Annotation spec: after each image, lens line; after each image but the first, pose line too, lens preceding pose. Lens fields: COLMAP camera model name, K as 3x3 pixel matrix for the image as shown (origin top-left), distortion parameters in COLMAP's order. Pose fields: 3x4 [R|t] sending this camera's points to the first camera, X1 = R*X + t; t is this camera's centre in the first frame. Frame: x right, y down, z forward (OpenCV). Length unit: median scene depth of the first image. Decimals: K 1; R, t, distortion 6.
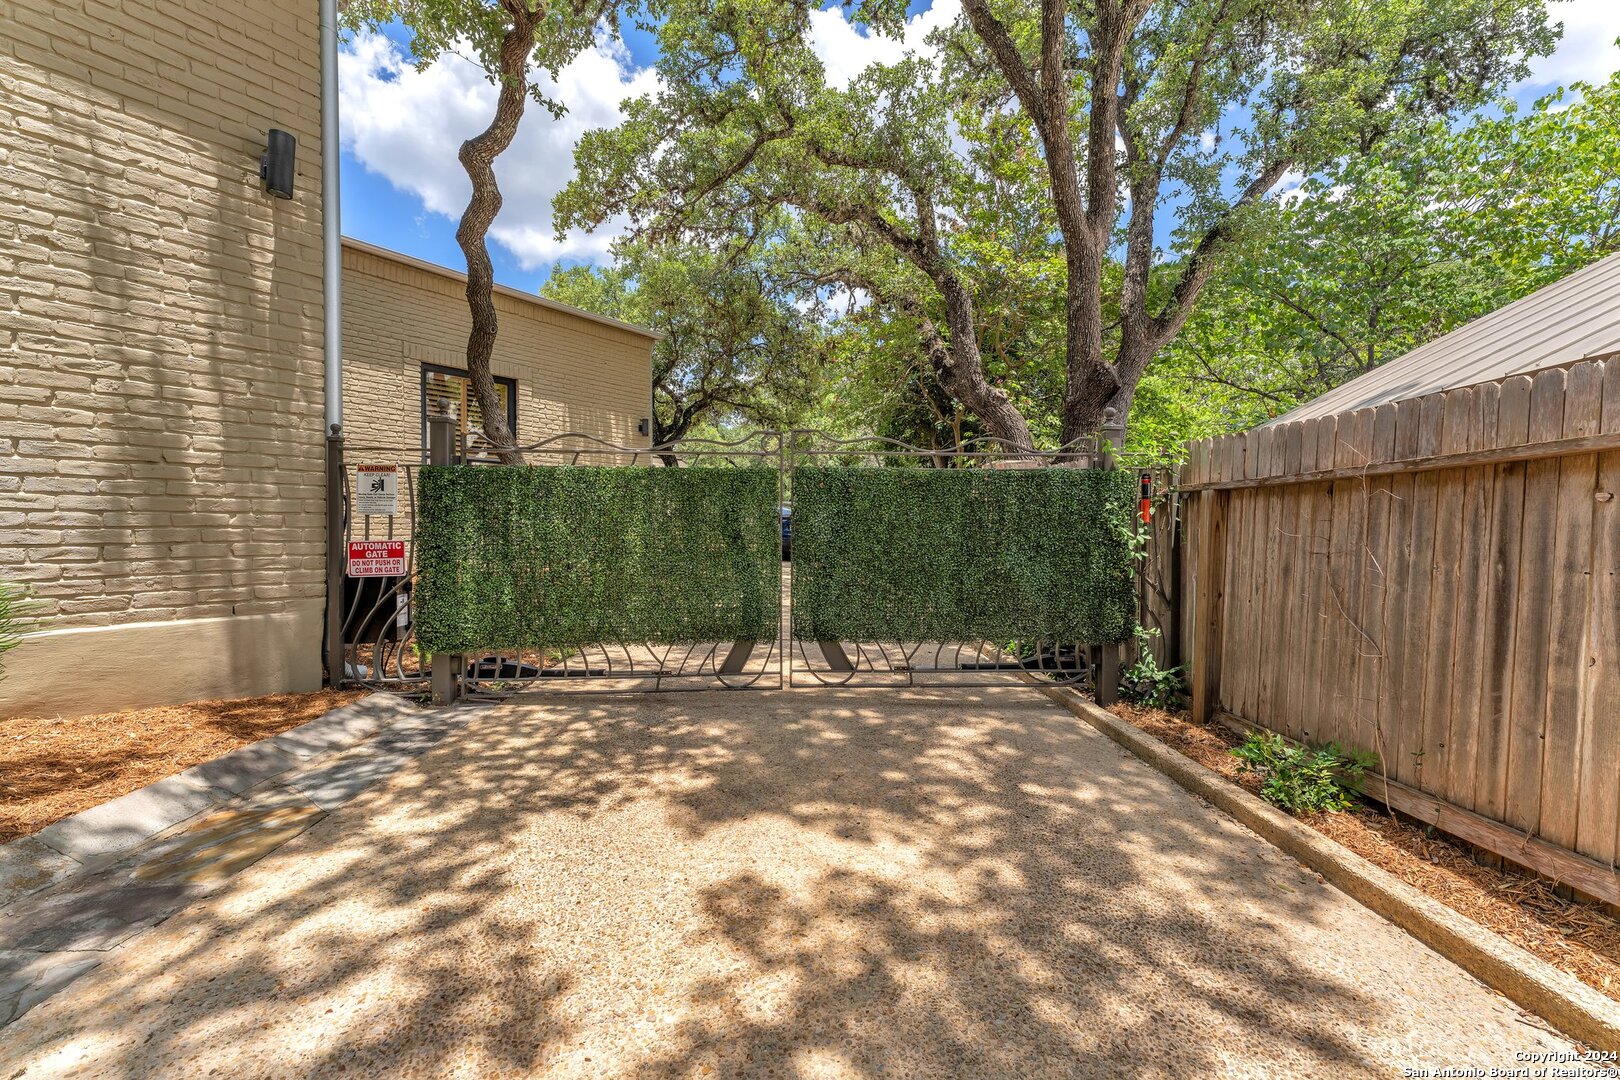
lens RADIAL K [[640.4, 0, 810.0], [0, 640.4, 540.0], [0, 0, 1]] dist [-0.000069, 0.000065]
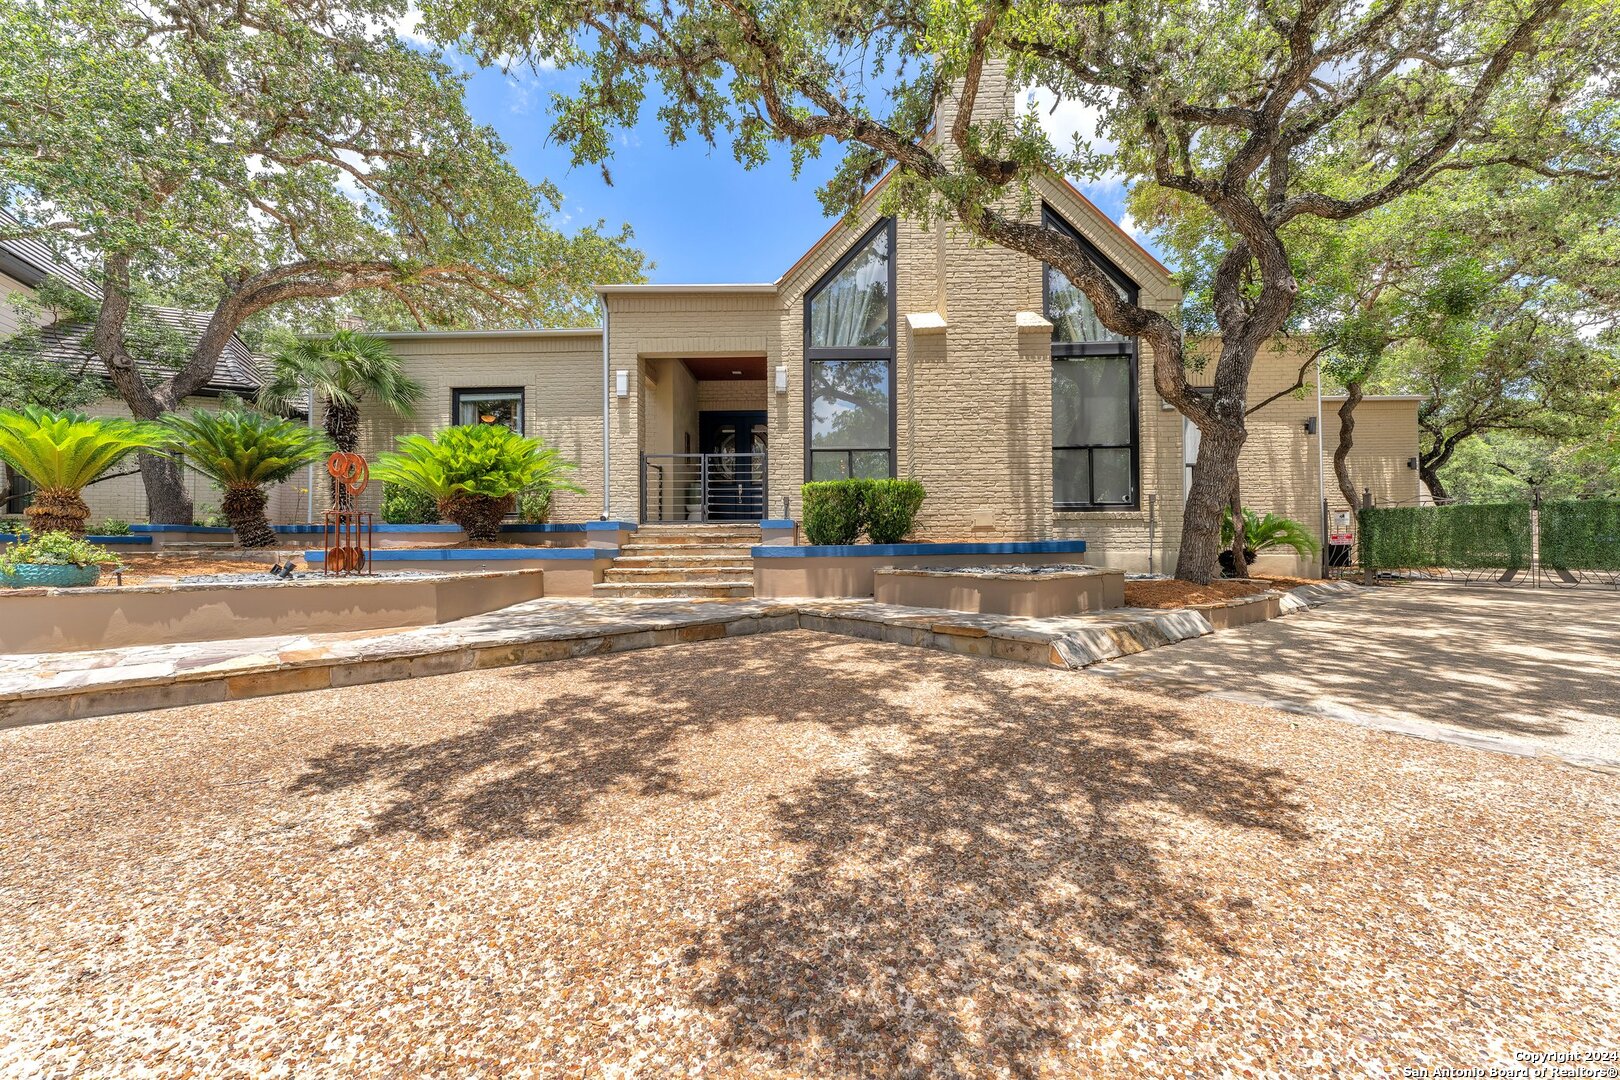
lens RADIAL K [[640.4, 0, 810.0], [0, 640.4, 540.0], [0, 0, 1]] dist [-0.000069, 0.000065]
pose [[0.586282, -0.014372, -0.809980, 0.336867], [-0.008570, 0.999677, -0.023940, 0.125857], [0.810062, 0.020977, 0.585969, -2.864046]]
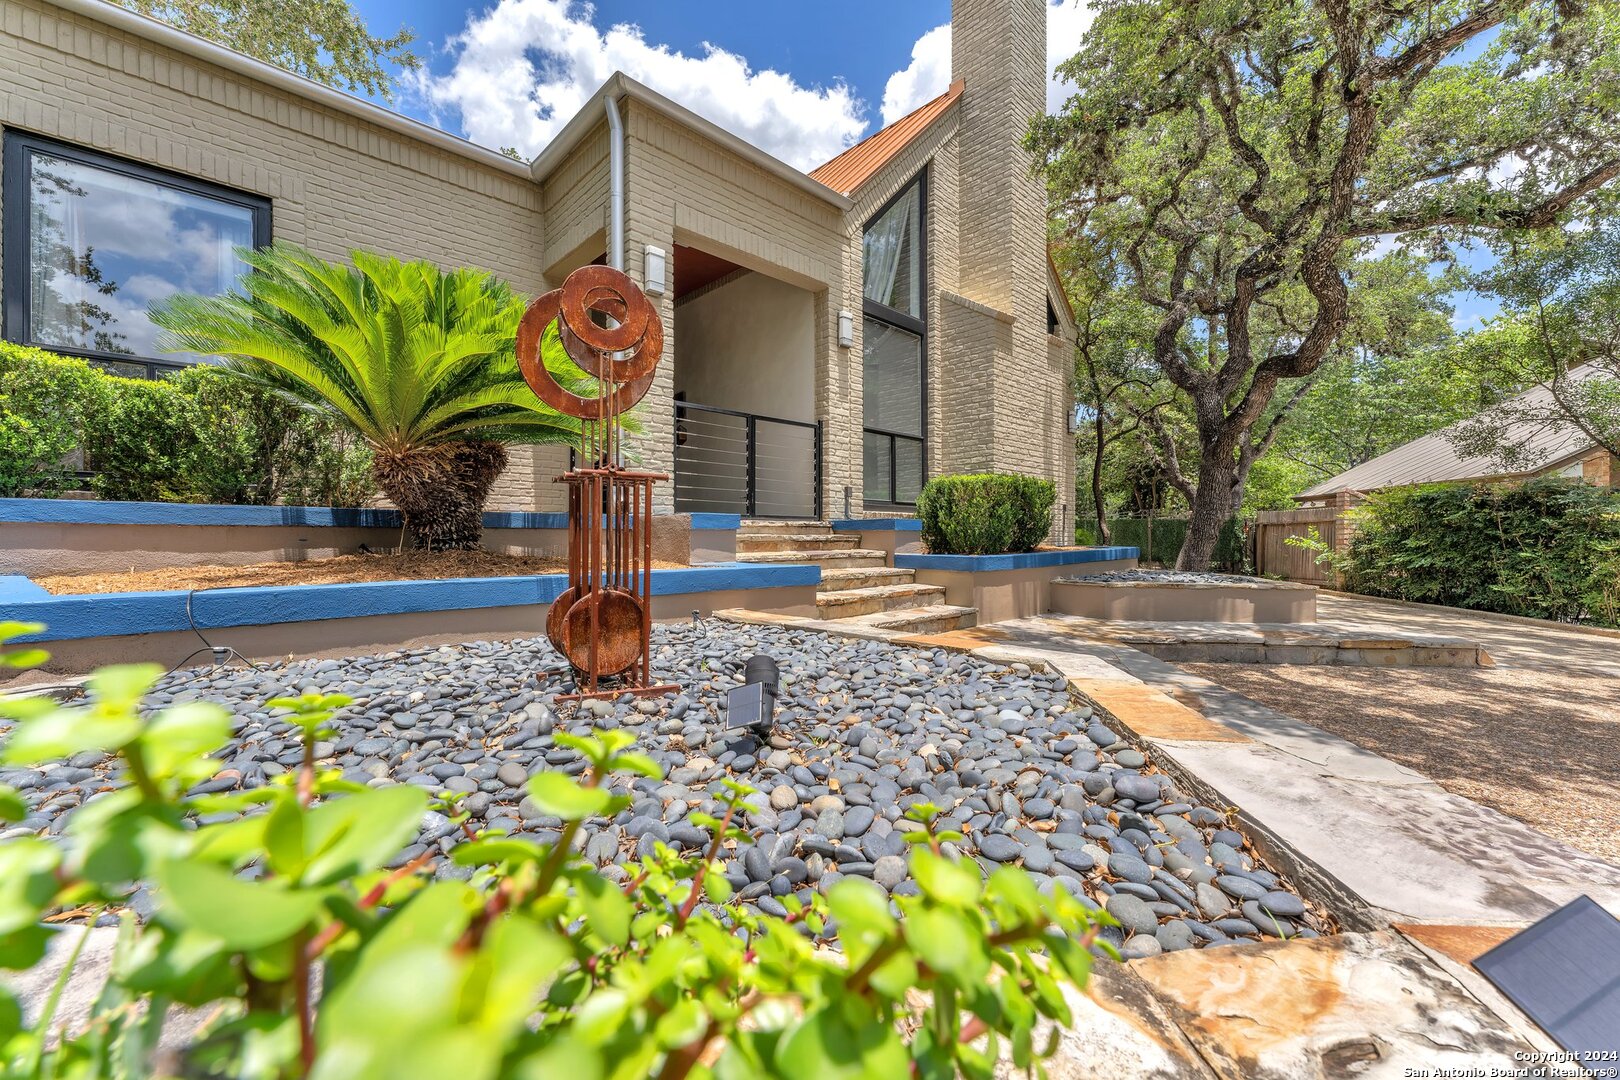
lens RADIAL K [[640.4, 0, 810.0], [0, 640.4, 540.0], [0, 0, 1]] dist [-0.000069, 0.000065]
pose [[0.989045, -0.002668, -0.147590, -1.581742], [0.000305, 0.999871, -0.016032, 0.084294], [0.147613, 0.015812, 0.988919, -3.359610]]
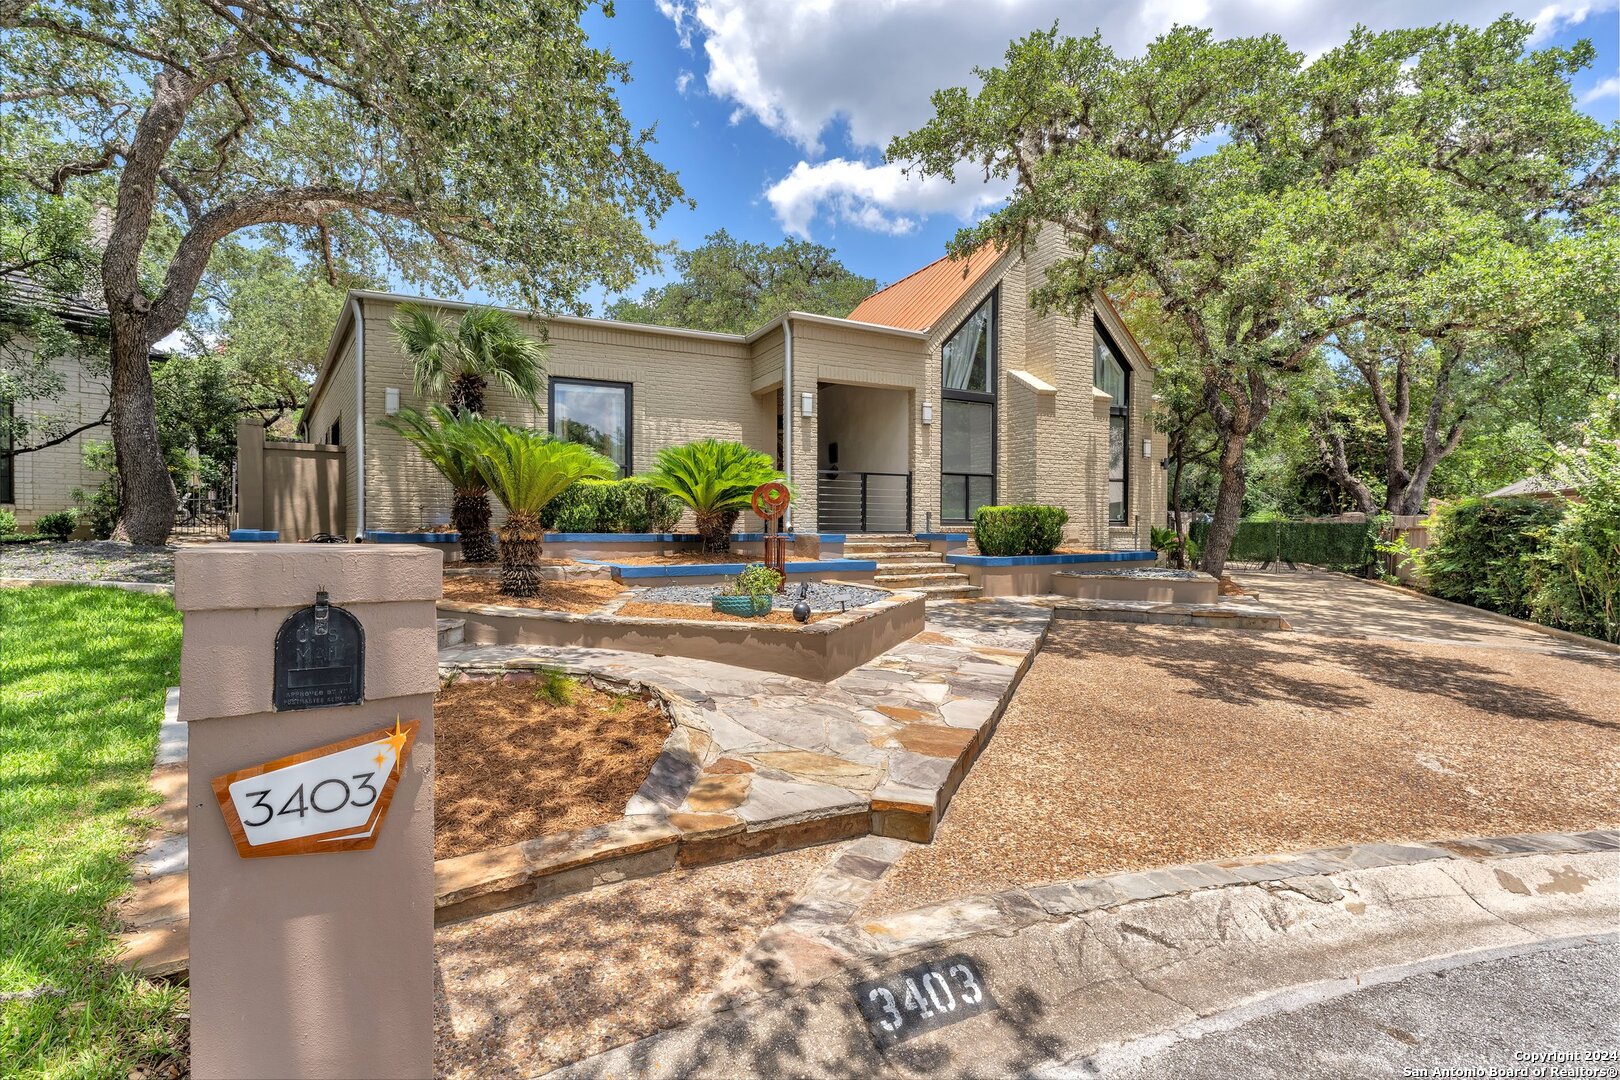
lens RADIAL K [[730.2, 0, 810.0], [0, 730.2, 540.0], [0, 0, 1]] dist [-0.002236, -0.000050]
pose [[0.902590, 0.008772, -0.430412, -0.772746], [-0.009239, 0.999957, 0.001004, 0.030486], [0.430402, 0.003071, 0.902632, -4.815810]]
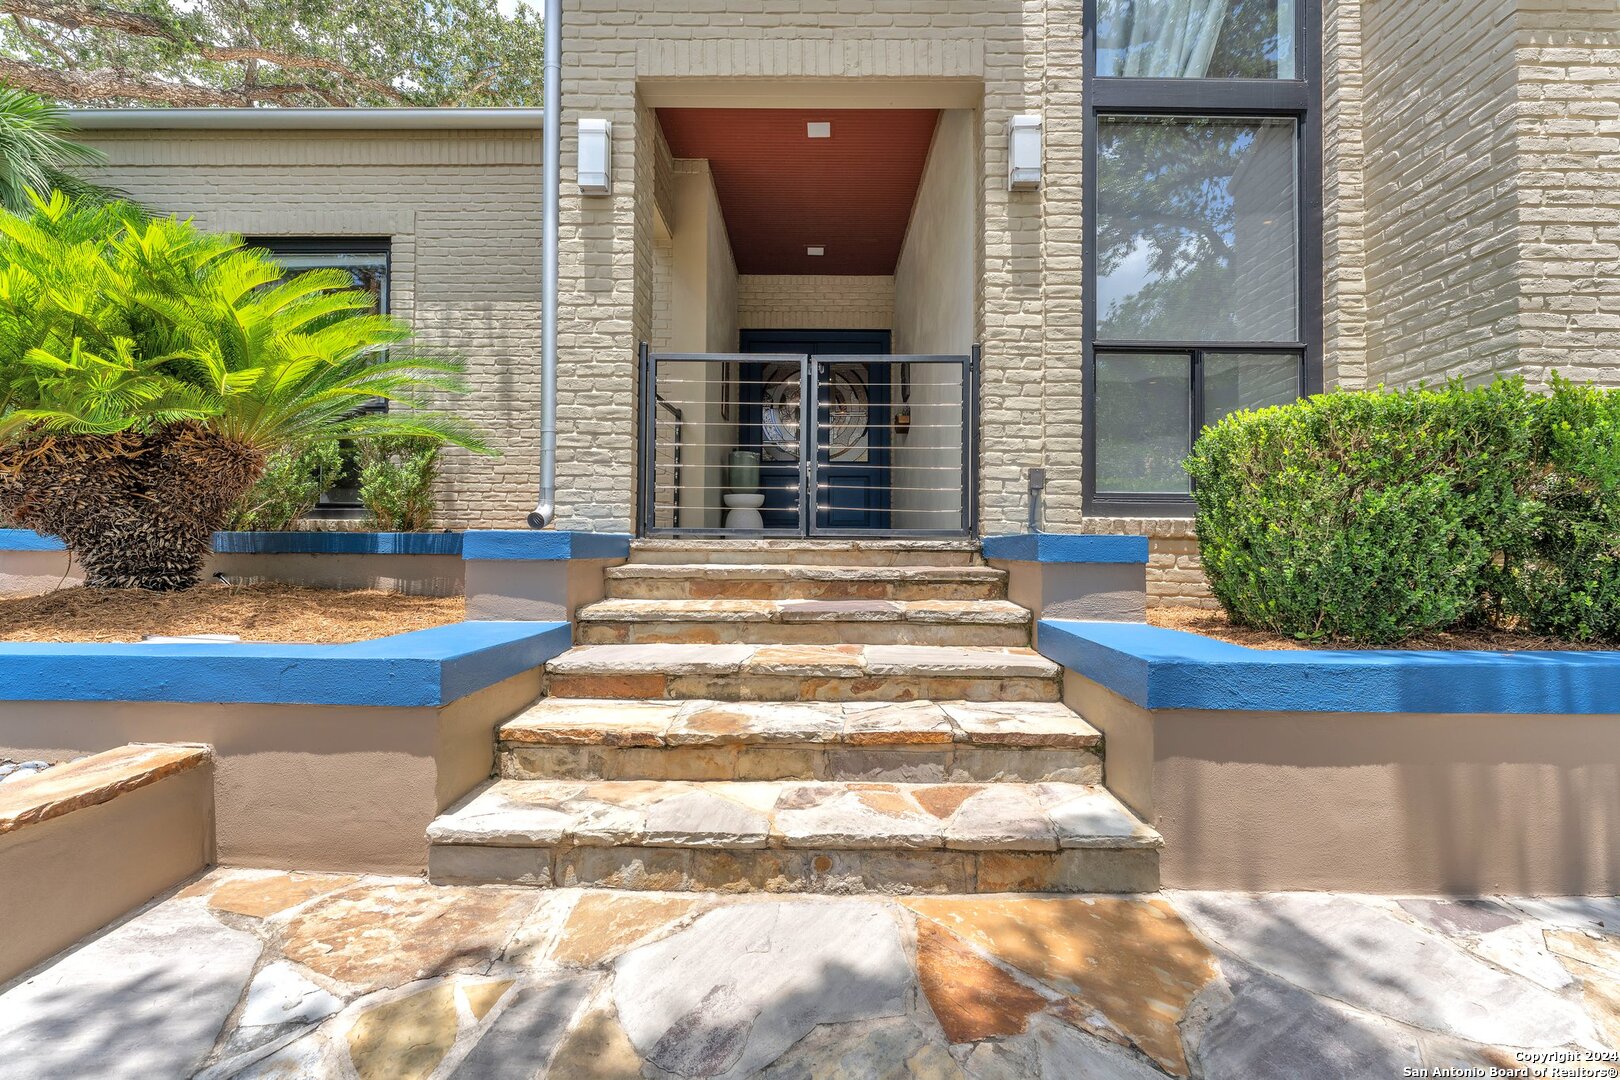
lens RADIAL K [[640.4, 0, 810.0], [0, 640.4, 540.0], [0, 0, 1]] dist [-0.000069, 0.000065]
pose [[0.606132, -0.007976, -0.795324, -1.209444], [-0.022054, 0.999397, -0.026830, 0.031988], [0.795059, 0.033803, 0.605590, -2.291042]]
